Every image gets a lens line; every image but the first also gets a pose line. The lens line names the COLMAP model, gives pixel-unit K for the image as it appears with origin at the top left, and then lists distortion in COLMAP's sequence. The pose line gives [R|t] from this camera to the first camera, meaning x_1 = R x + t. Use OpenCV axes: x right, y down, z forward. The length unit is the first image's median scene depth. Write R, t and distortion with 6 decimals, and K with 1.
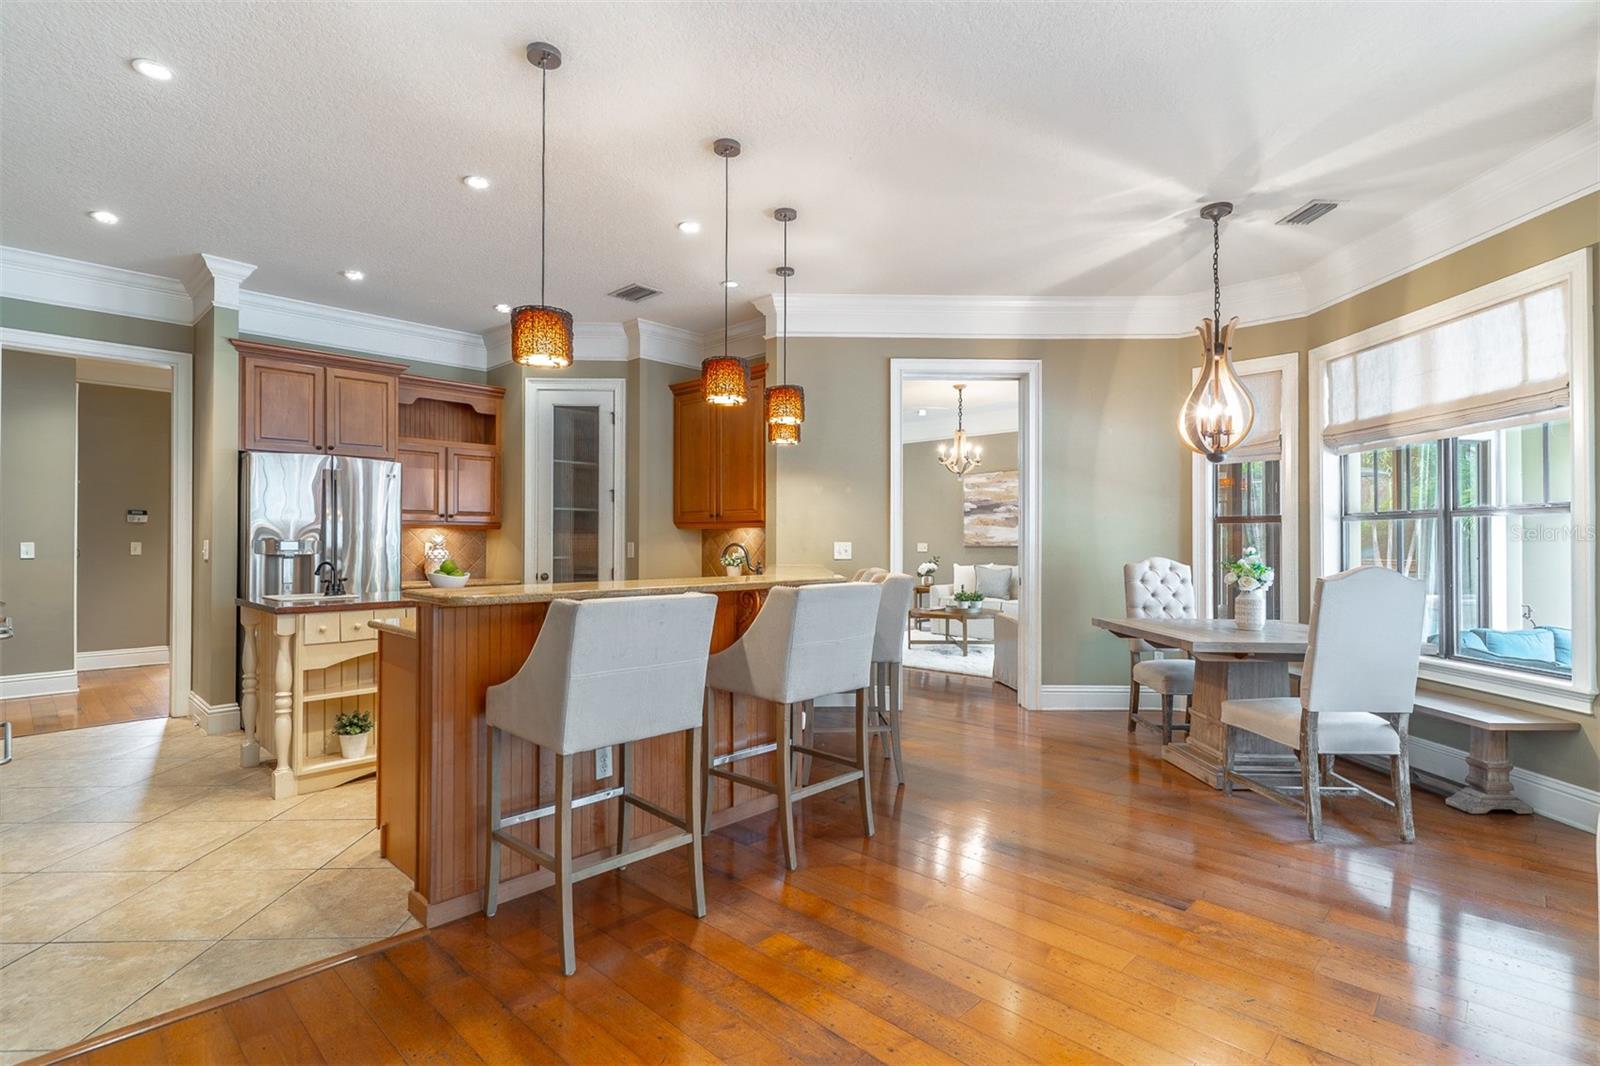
lens RADIAL K [[761.6, 0, 792.4], [0, 761.6, 535.4], [0, 0, 1]] dist [0.002186, 0.000097]
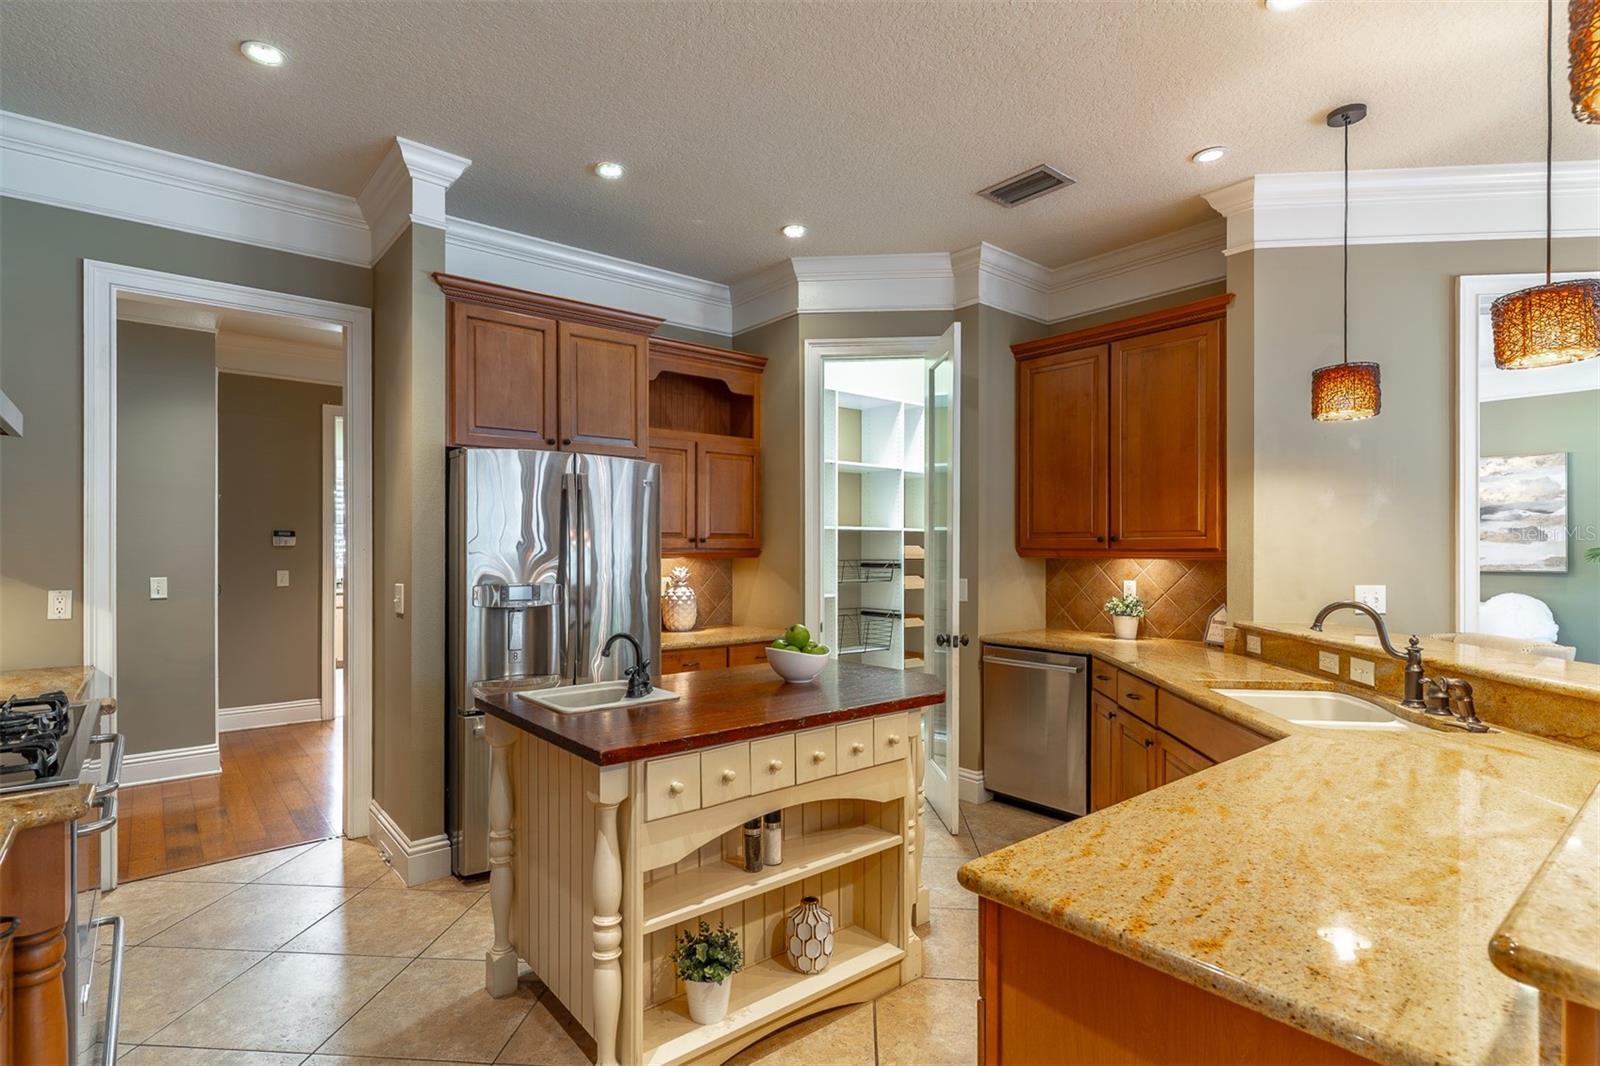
lens RADIAL K [[781.7, 0, 788.3], [0, 781.7, 549.6], [0, 0, 1]] dist [-0.000007, -0.000736]
pose [[0.993150, -0.001270, -0.116838, -0.336918], [0.002102, 0.999973, 0.006993, -0.025709], [0.116826, -0.007191, 0.993126, 0.348838]]
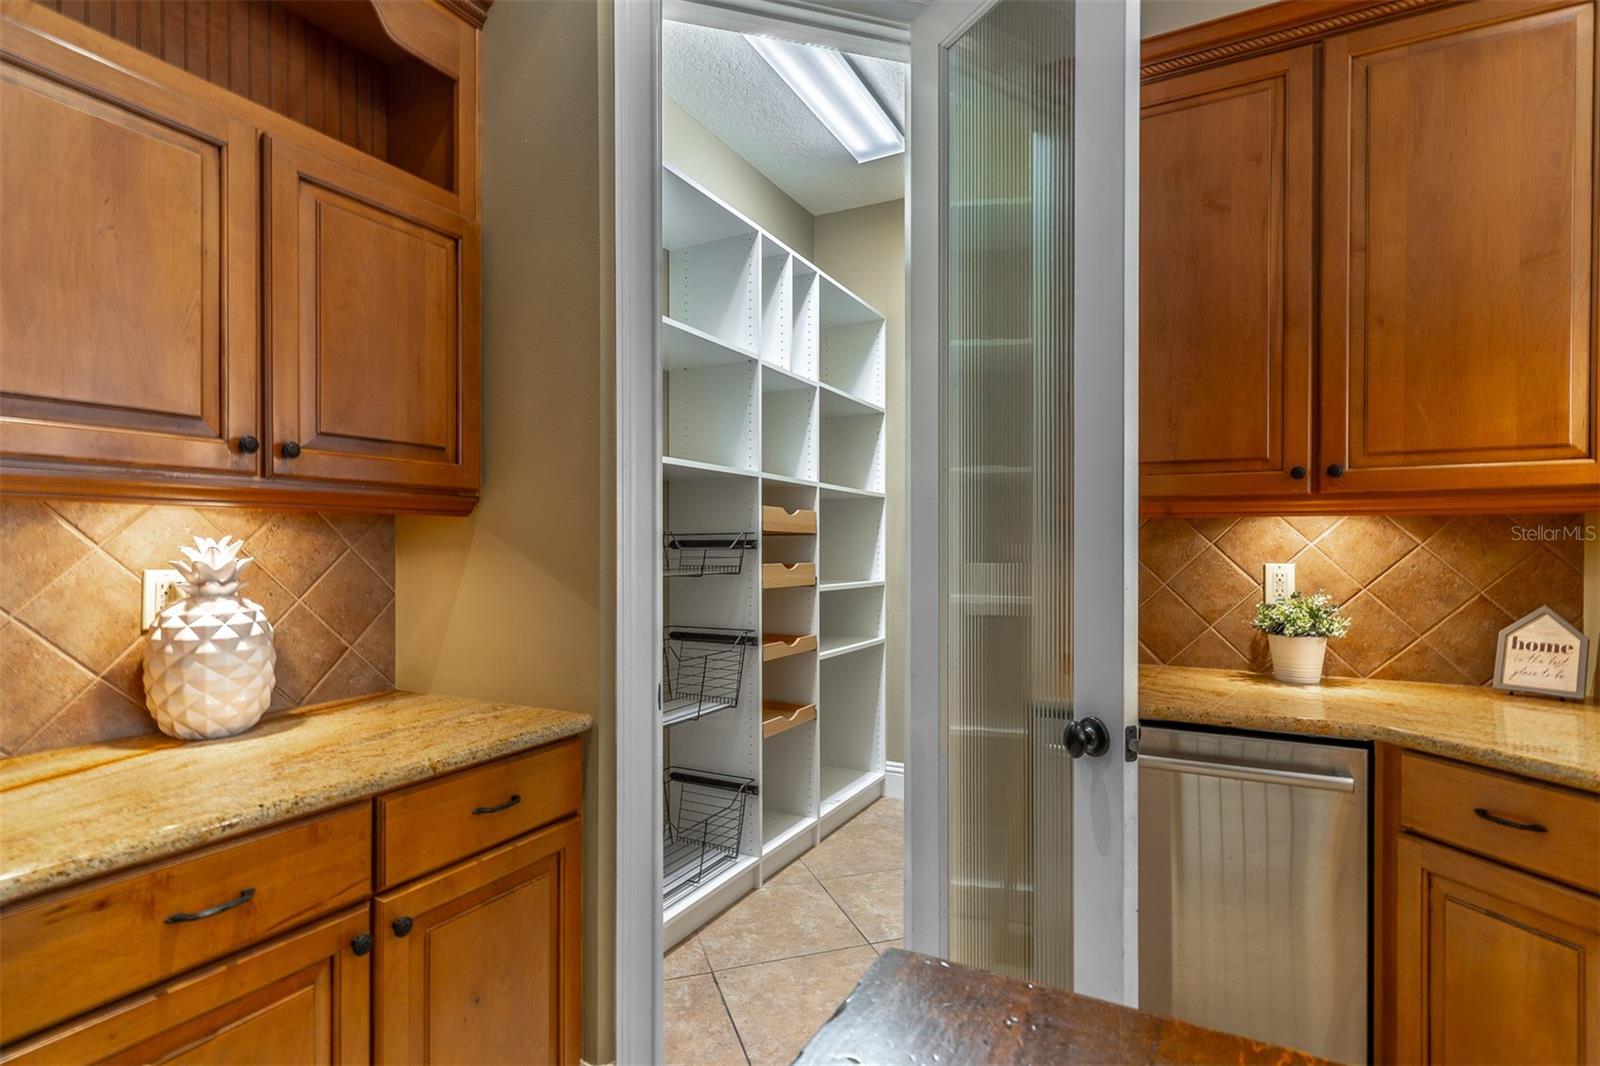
lens RADIAL K [[787.8, 0, 800.2], [0, 787.8, 550.2], [0, 0, 1]] dist [0.000339, -0.000212]
pose [[0.960195, -0.002953, 0.279316, -0.434946], [-0.000939, 0.999904, 0.013797, 0.000252], [-0.279330, -0.013510, 0.960100, 0.869694]]
